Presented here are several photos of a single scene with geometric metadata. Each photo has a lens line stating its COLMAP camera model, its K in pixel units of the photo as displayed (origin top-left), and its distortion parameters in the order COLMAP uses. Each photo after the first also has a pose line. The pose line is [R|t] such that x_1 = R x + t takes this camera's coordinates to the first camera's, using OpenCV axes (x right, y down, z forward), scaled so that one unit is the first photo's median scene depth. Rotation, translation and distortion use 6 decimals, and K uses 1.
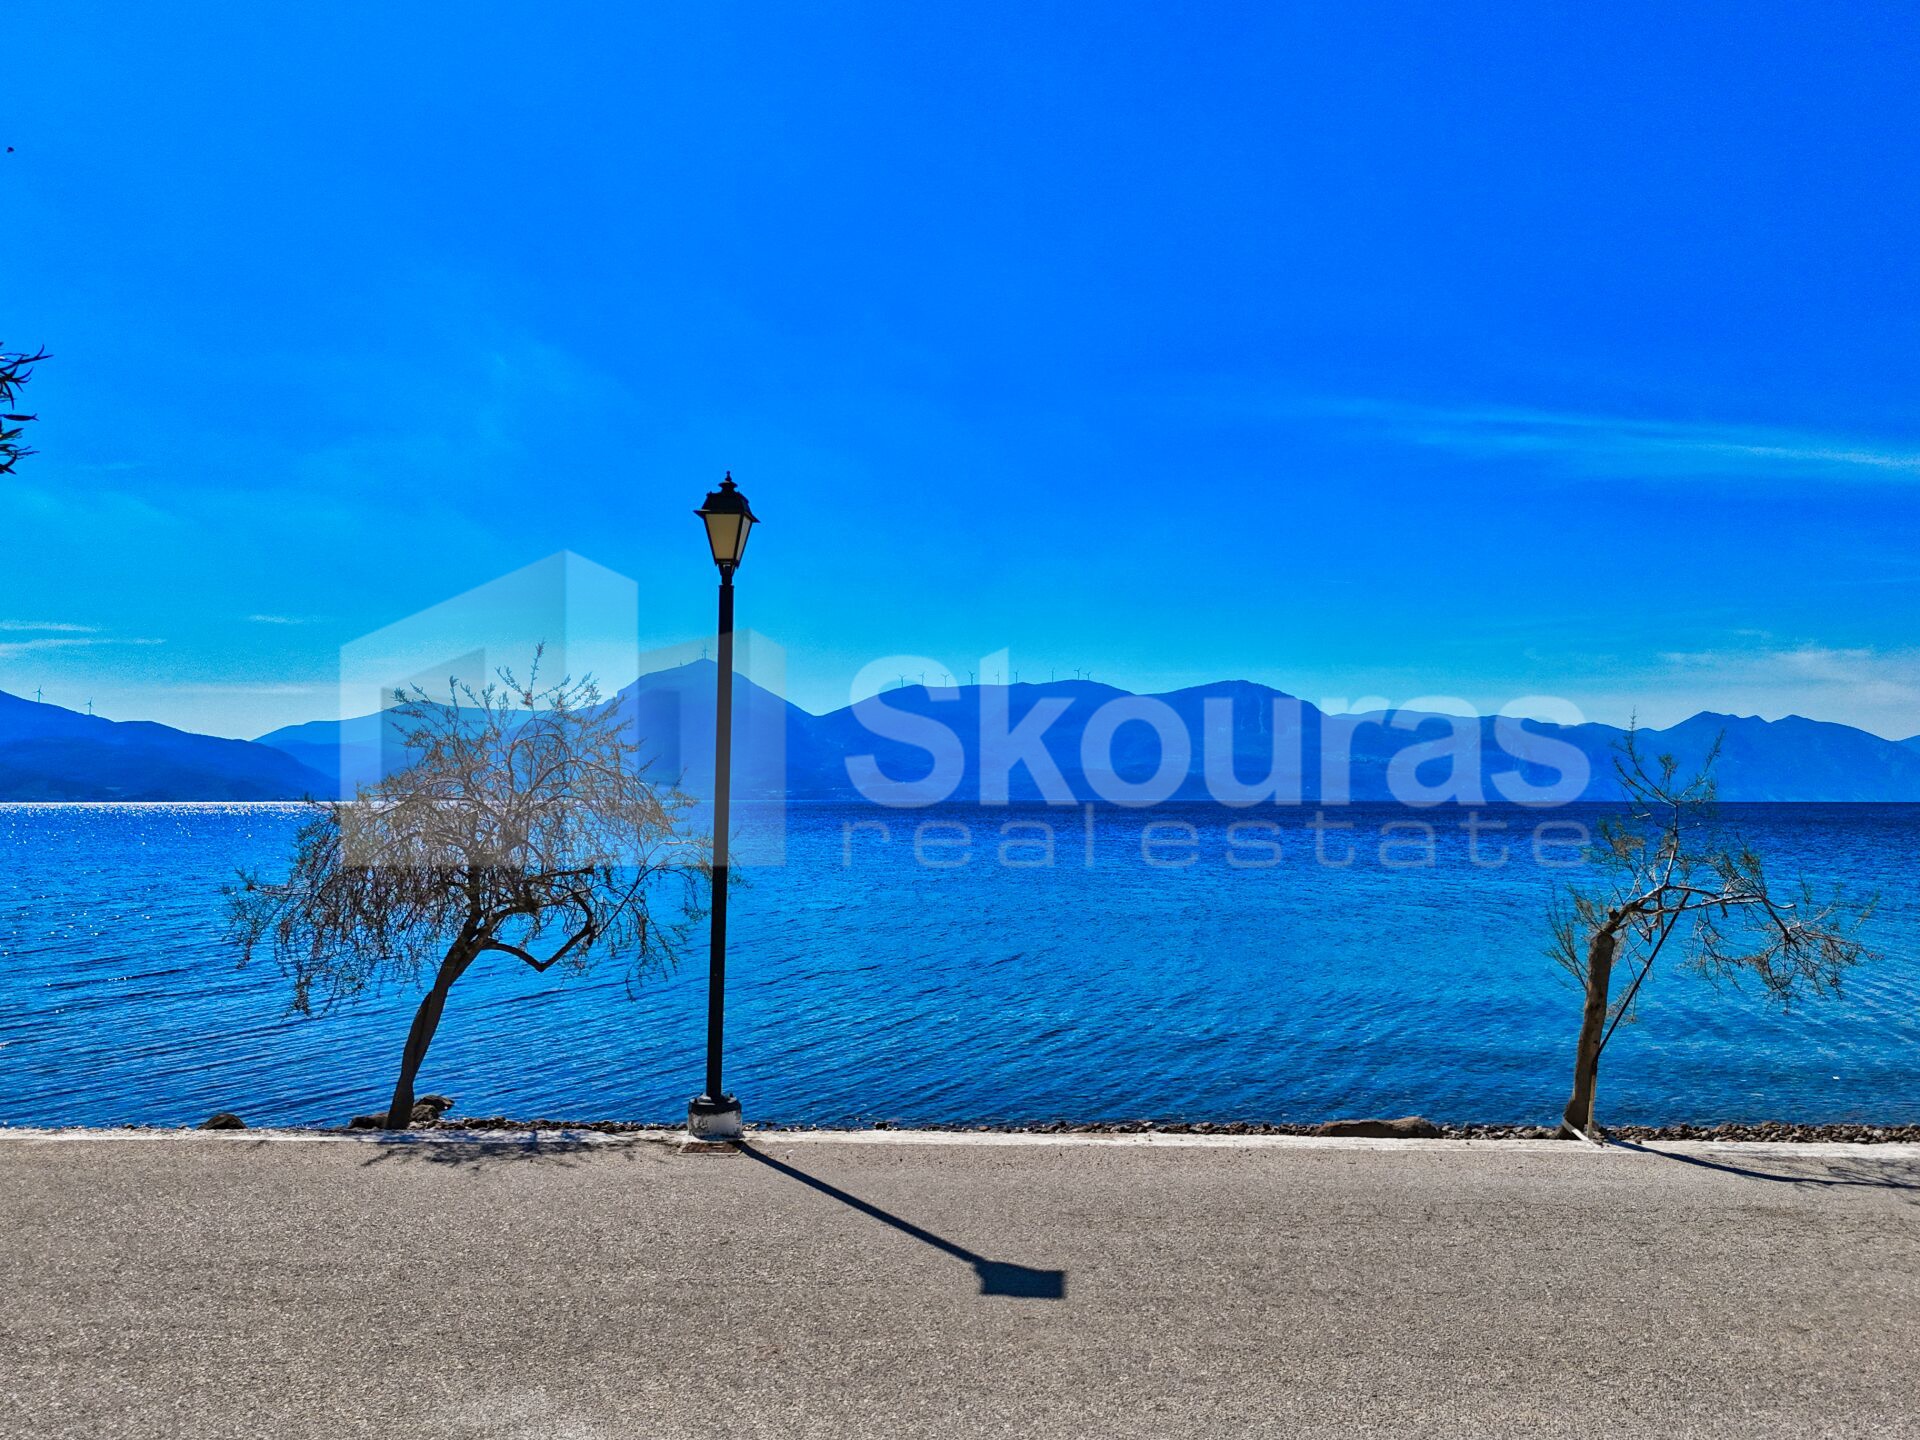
lens RADIAL K [[1403.9, 0, 952.3], [0, 1403.9, 716.4], [0, 0, 1]] dist [0.061440, -0.049868]
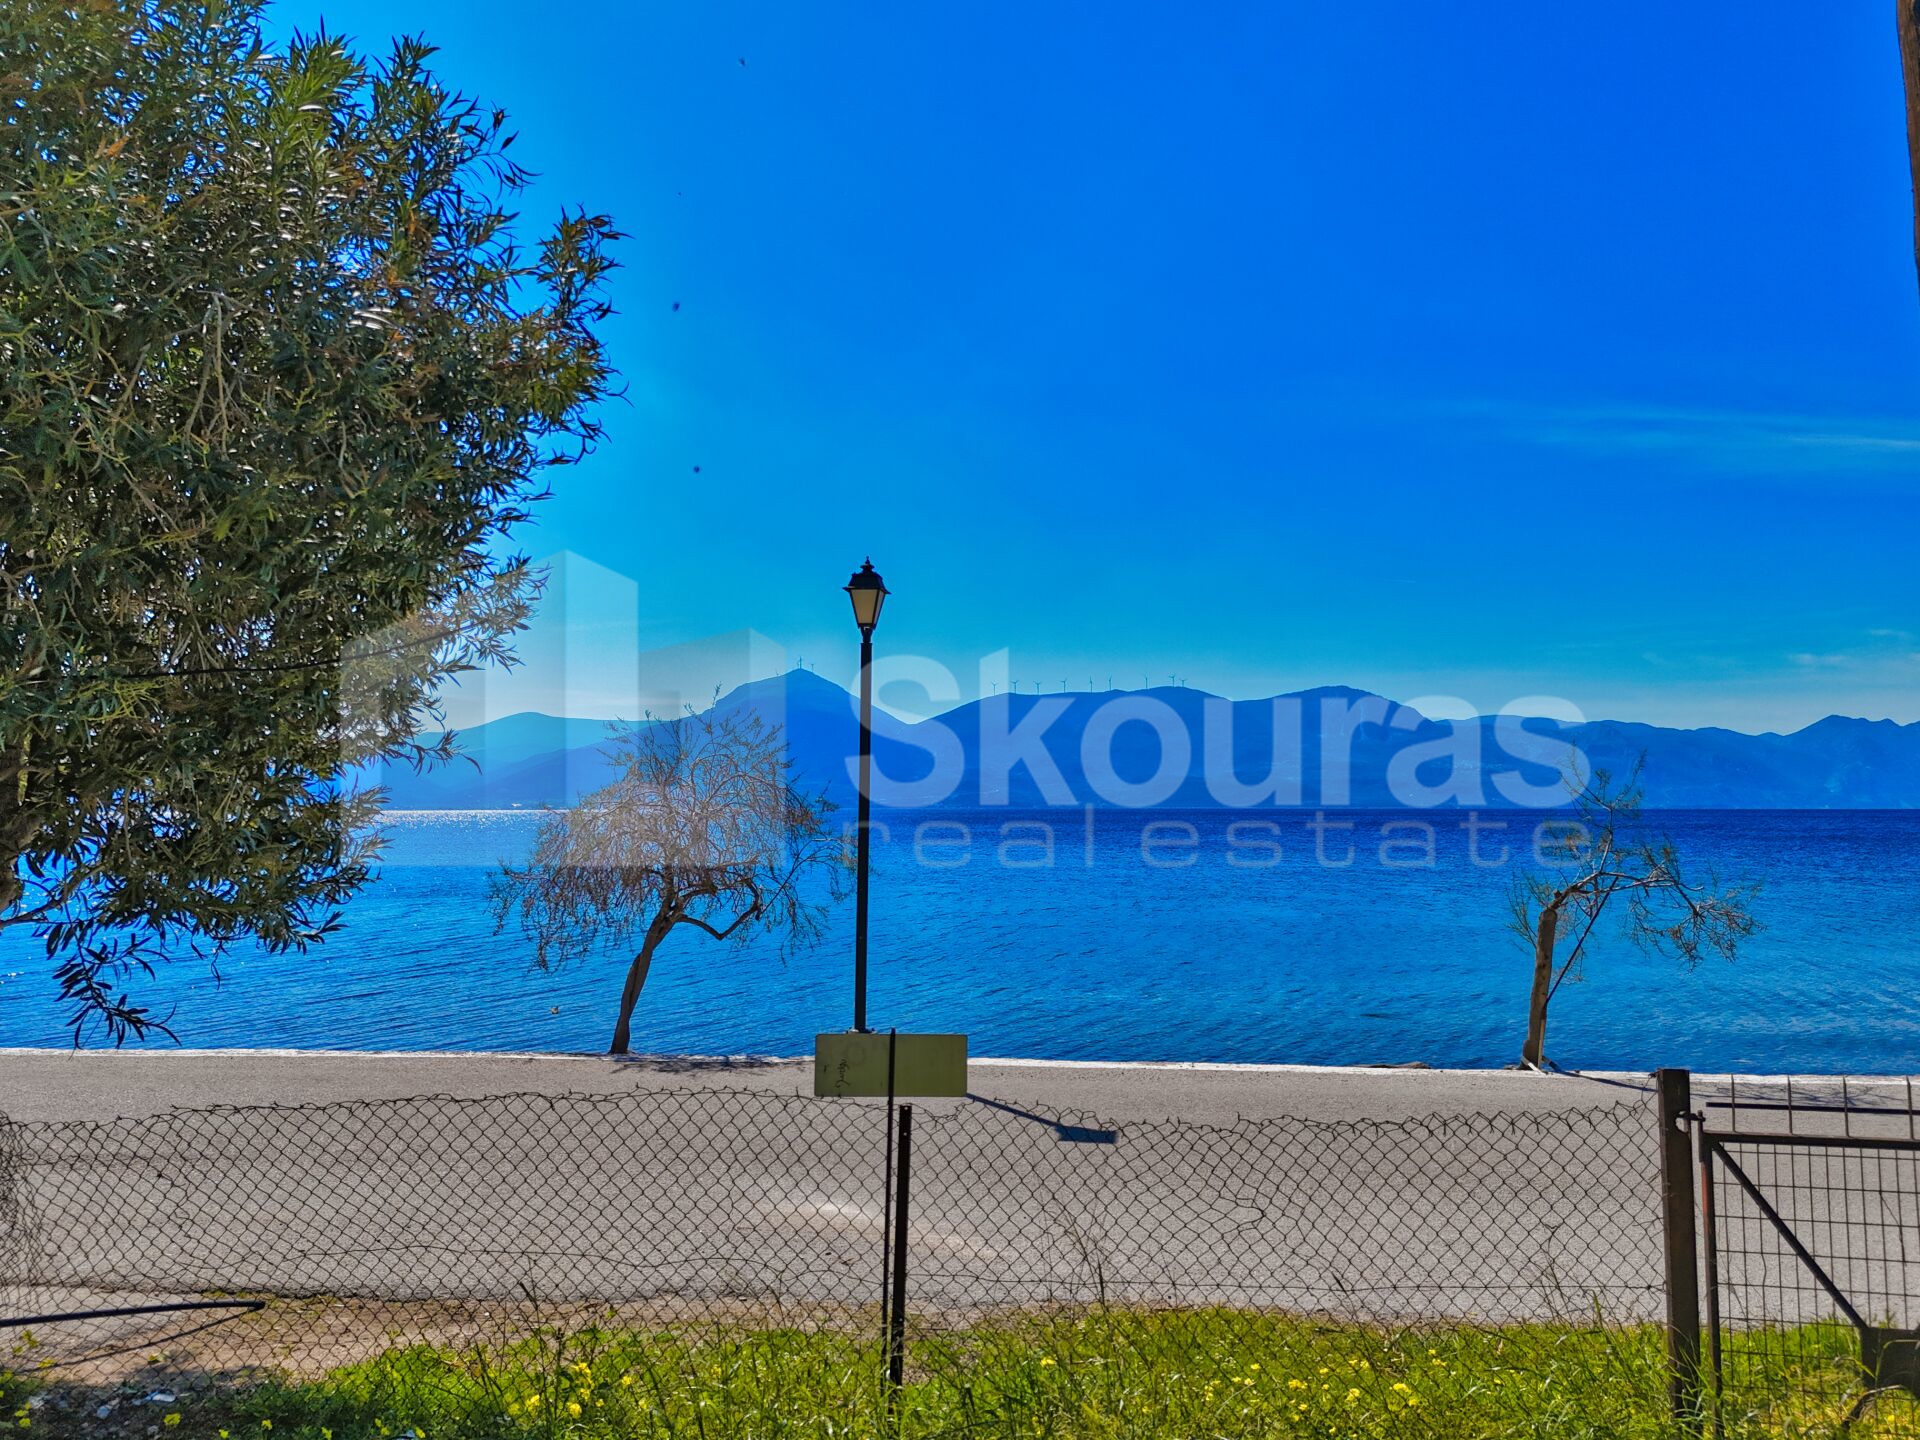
lens RADIAL K [[1403.9, 0, 941.2], [0, 1403.9, 716.8], [0, 0, 1]] dist [0.061440, -0.049868]
pose [[0.997151, -0.006312, -0.075161, 0.007780], [0.005882, 0.999965, -0.005937, -0.015817], [0.075196, 0.005478, 0.997154, -0.307439]]
